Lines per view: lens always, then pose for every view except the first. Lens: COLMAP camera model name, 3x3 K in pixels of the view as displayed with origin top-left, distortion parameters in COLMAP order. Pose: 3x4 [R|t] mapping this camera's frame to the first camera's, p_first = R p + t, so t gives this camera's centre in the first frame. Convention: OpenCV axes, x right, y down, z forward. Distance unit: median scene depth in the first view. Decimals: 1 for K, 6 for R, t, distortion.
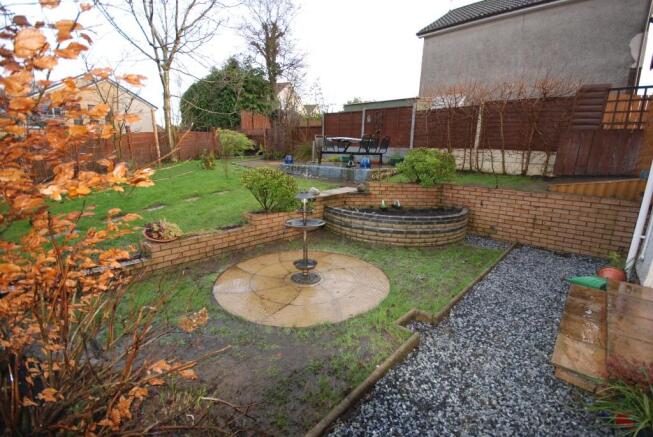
lens RADIAL K [[290.5, 0, 329.9], [0, 290.5, 219.7], [0, 0, 1]] dist [-0.000984, -0.001050]
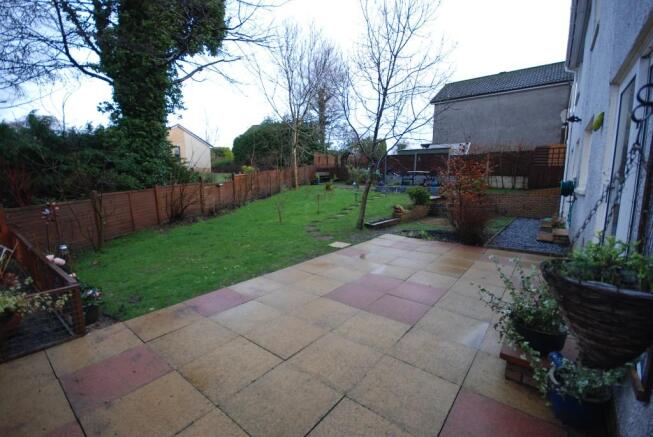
lens RADIAL K [[290.5, 0, 323.4], [0, 290.5, 219.1], [0, 0, 1]] dist [-0.000984, -0.001050]
pose [[0.997162, -0.028955, 0.069490, -0.761153], [0.035131, 0.995378, -0.089376, 0.184498], [-0.066581, 0.091564, 0.993571, -0.853931]]
